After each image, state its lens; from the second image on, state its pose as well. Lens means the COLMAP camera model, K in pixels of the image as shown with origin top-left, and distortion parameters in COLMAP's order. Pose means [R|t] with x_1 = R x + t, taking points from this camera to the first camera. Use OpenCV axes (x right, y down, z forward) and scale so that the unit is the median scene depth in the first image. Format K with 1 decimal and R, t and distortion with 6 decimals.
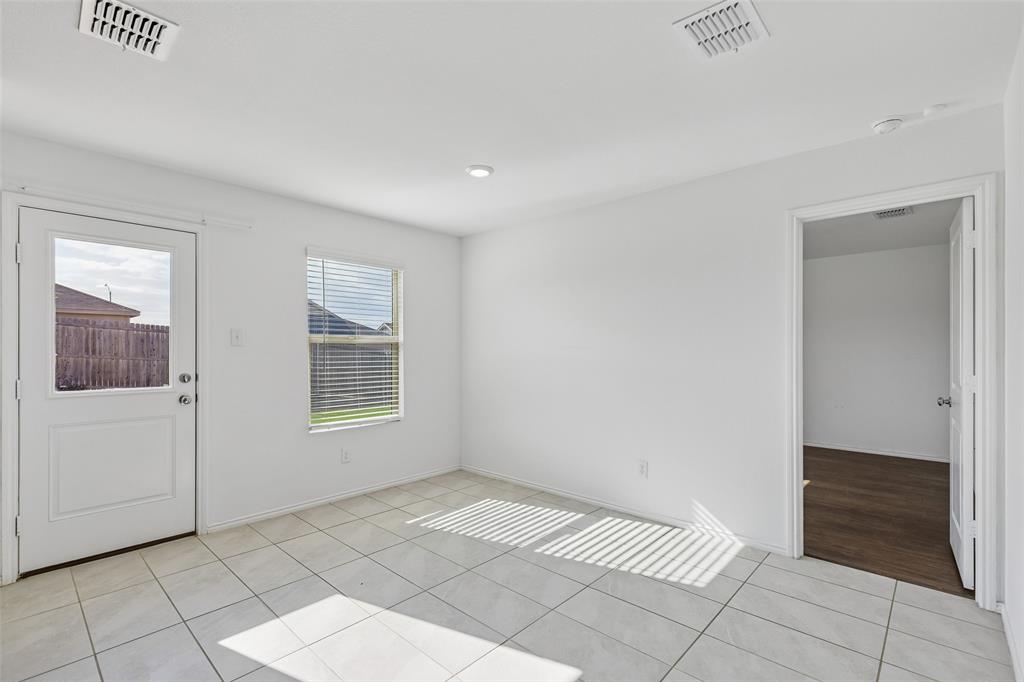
lens RADIAL K [[460.4, 0, 520.0], [0, 460.4, 348.5], [0, 0, 1]] dist [0.007790, -0.001480]
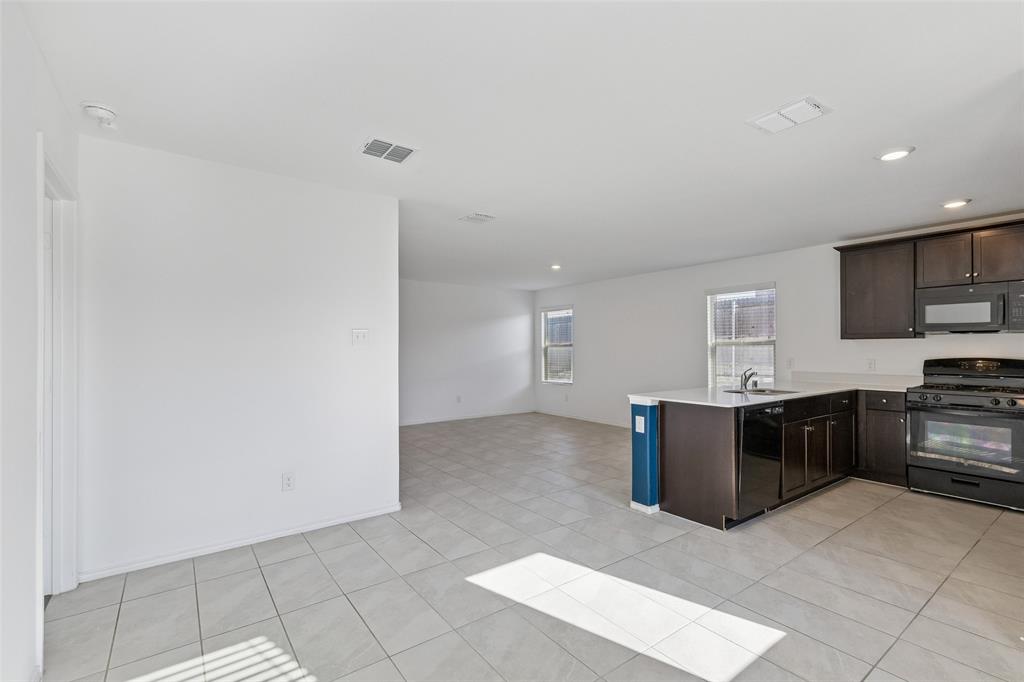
lens RADIAL K [[460.4, 0, 513.7], [0, 460.4, 345.2], [0, 0, 1]] dist [0.007790, -0.001480]
pose [[-0.979831, 0.004895, 0.199768, -0.167600], [0.002785, 0.999937, -0.010844, 0.001992], [-0.199808, -0.010069, -0.979783, 1.342217]]
